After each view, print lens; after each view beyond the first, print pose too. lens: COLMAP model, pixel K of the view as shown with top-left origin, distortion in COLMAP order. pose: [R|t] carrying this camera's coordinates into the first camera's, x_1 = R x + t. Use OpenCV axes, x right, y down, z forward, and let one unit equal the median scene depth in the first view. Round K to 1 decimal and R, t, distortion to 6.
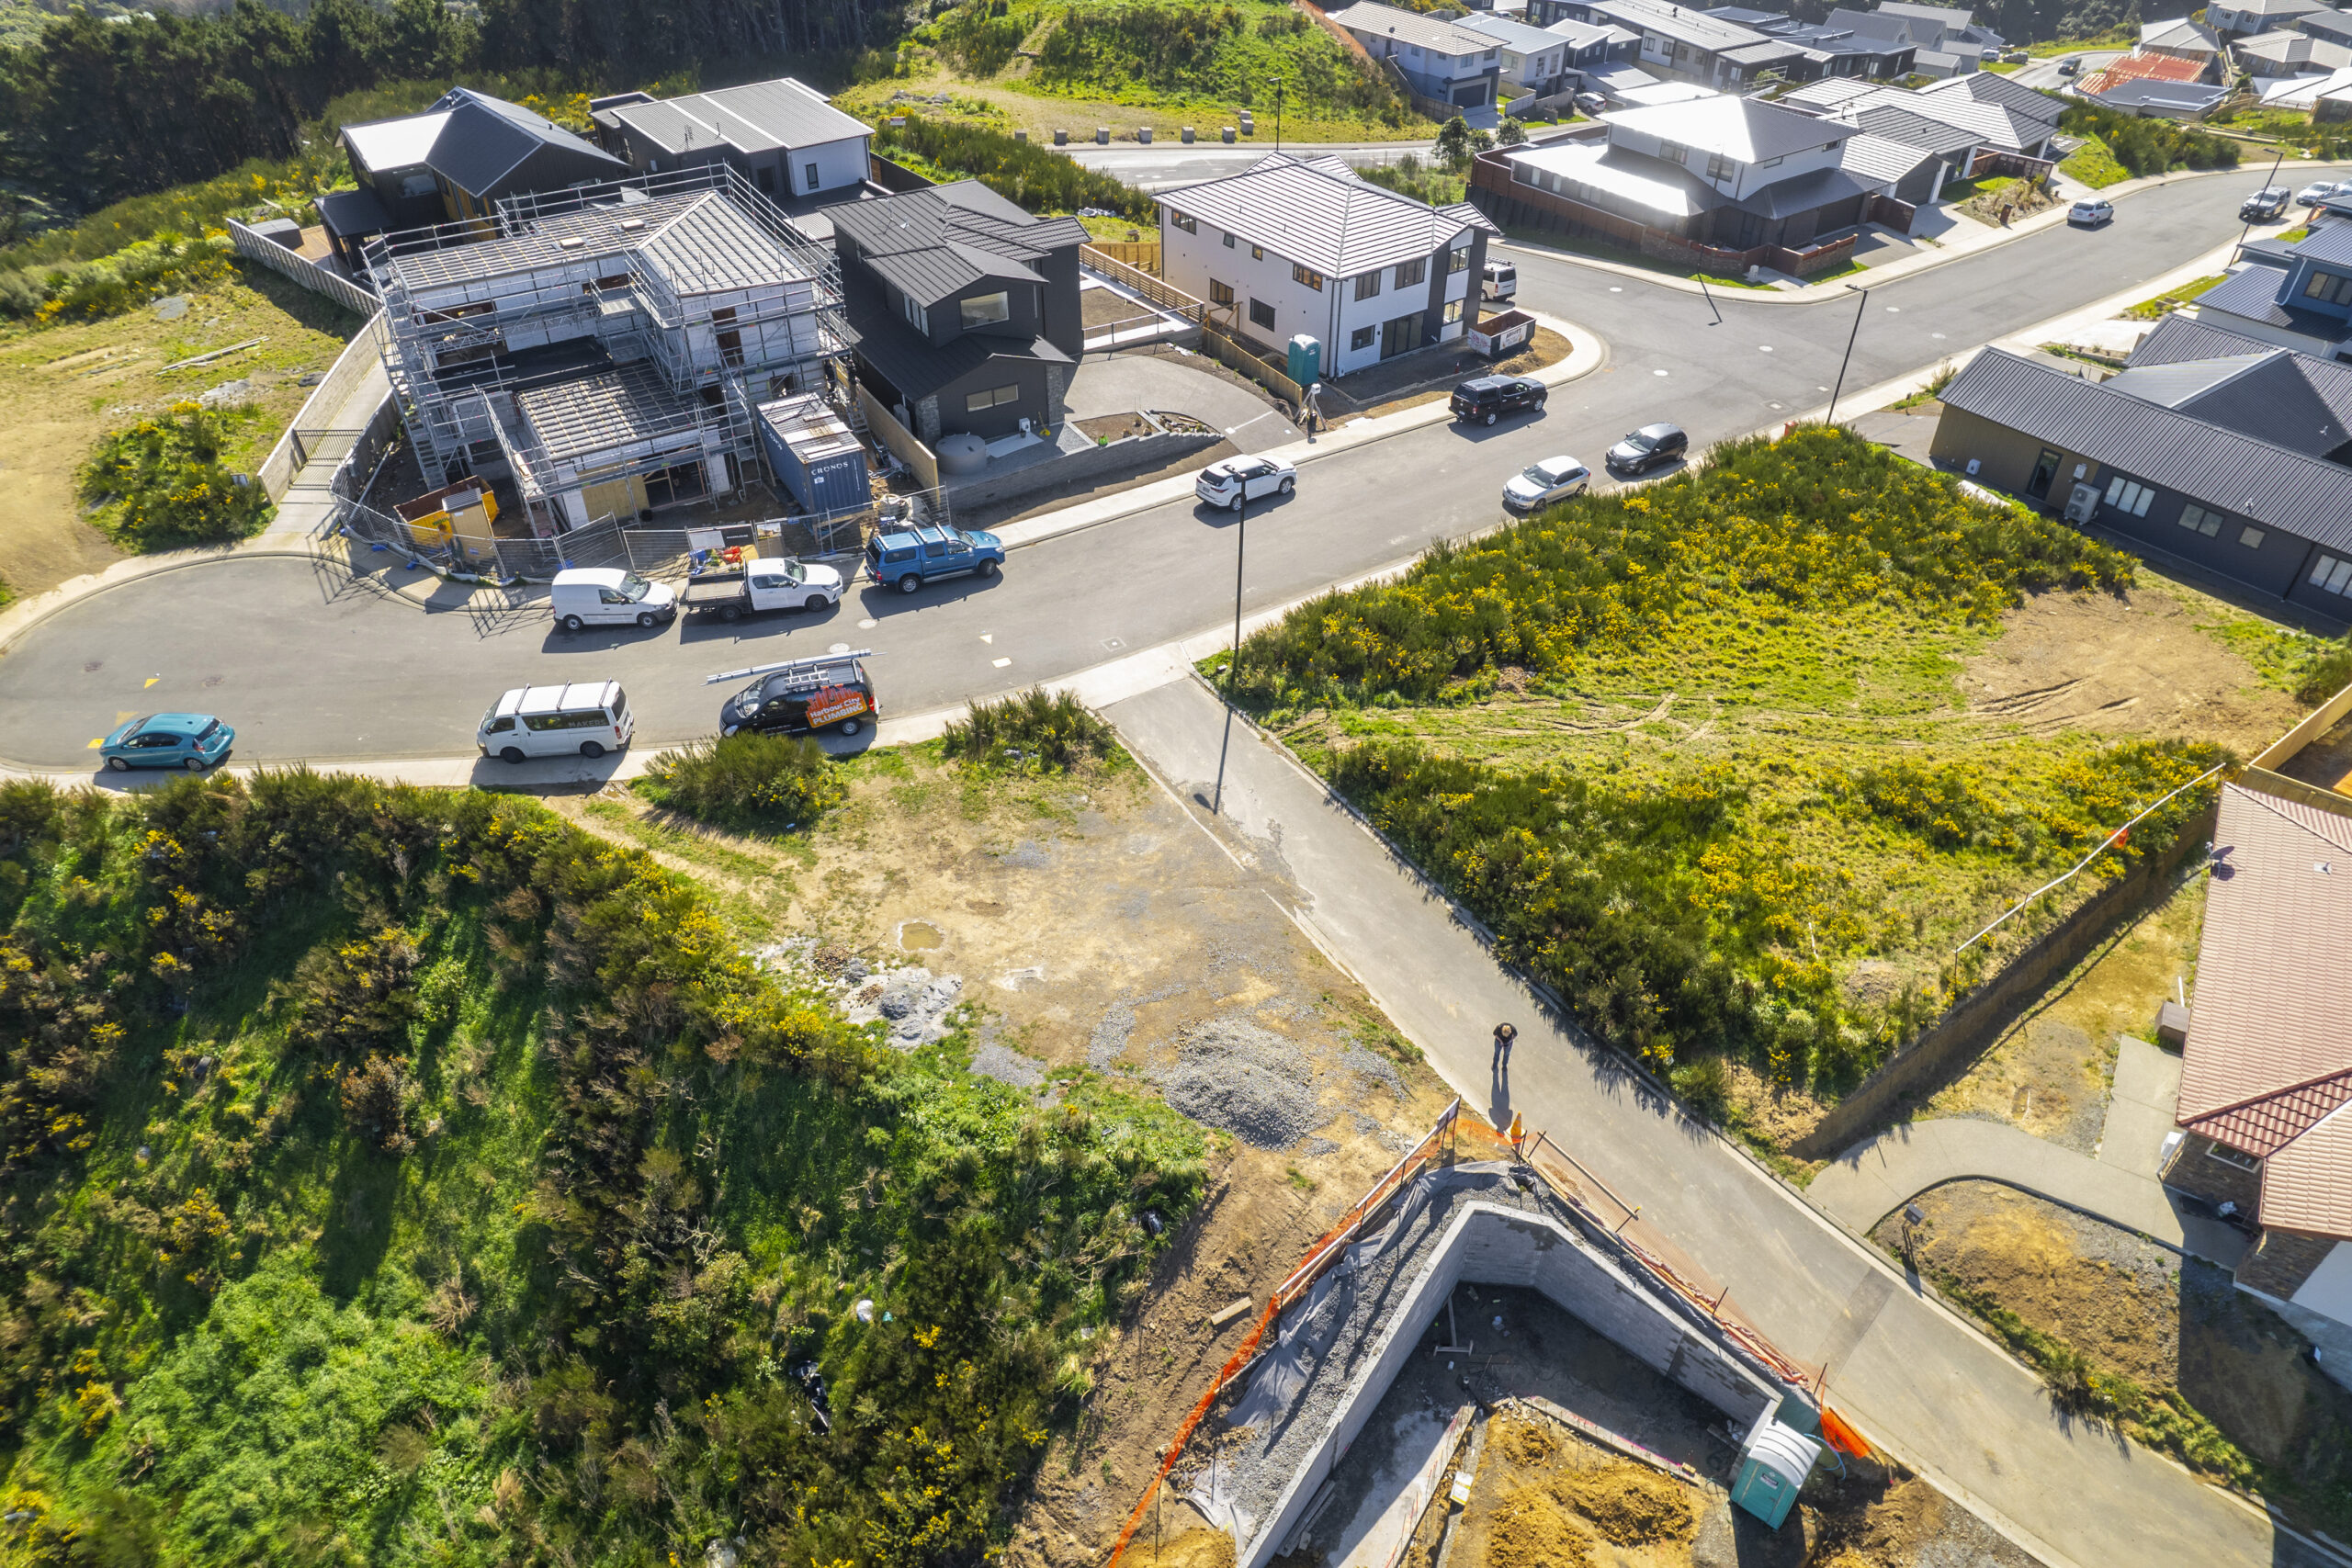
lens RADIAL K [[1500.8, 0, 1176.0], [0, 1500.8, 784.0], [0, 0, 1]] dist [-0.075908, 0.062053]
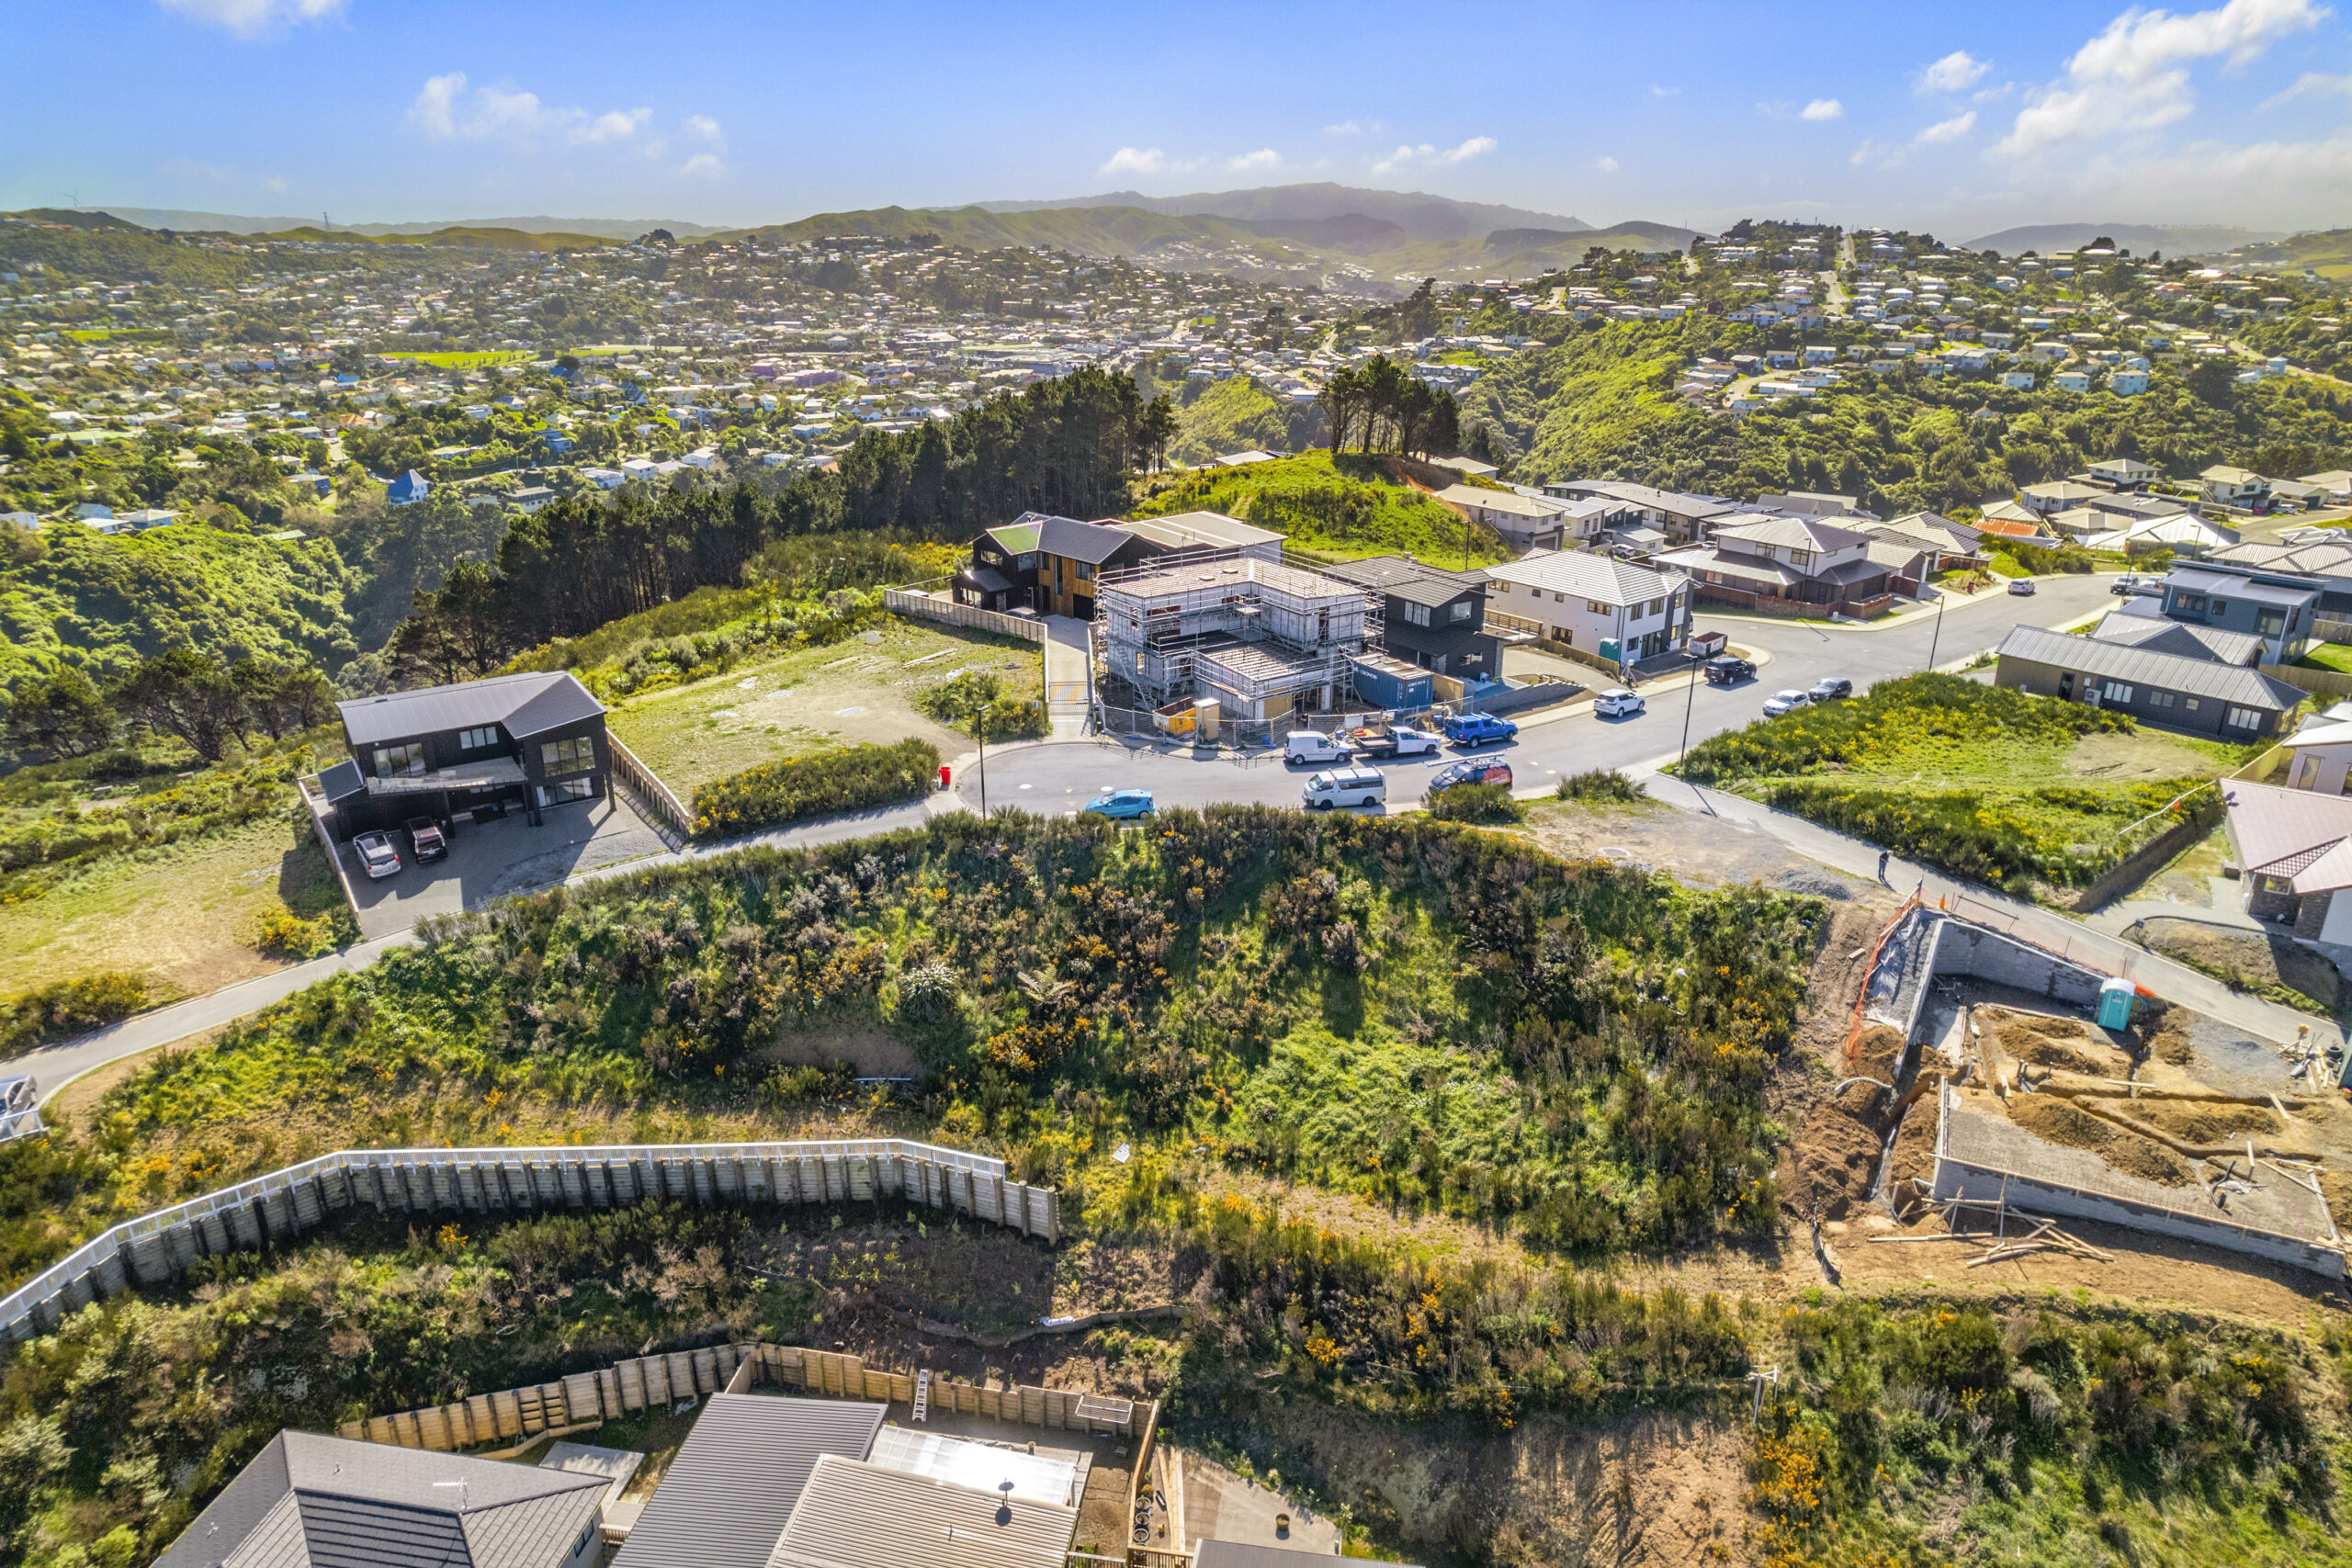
lens RADIAL K [[1500.8, 0, 1176.0], [0, 1500.8, 784.0], [0, 0, 1]] dist [-0.075908, 0.062053]
pose [[0.997984, -0.022245, 0.059440, -0.658235], [0.039614, 0.950052, -0.309566, 0.459067], [-0.049585, 0.311297, 0.949018, -0.655738]]
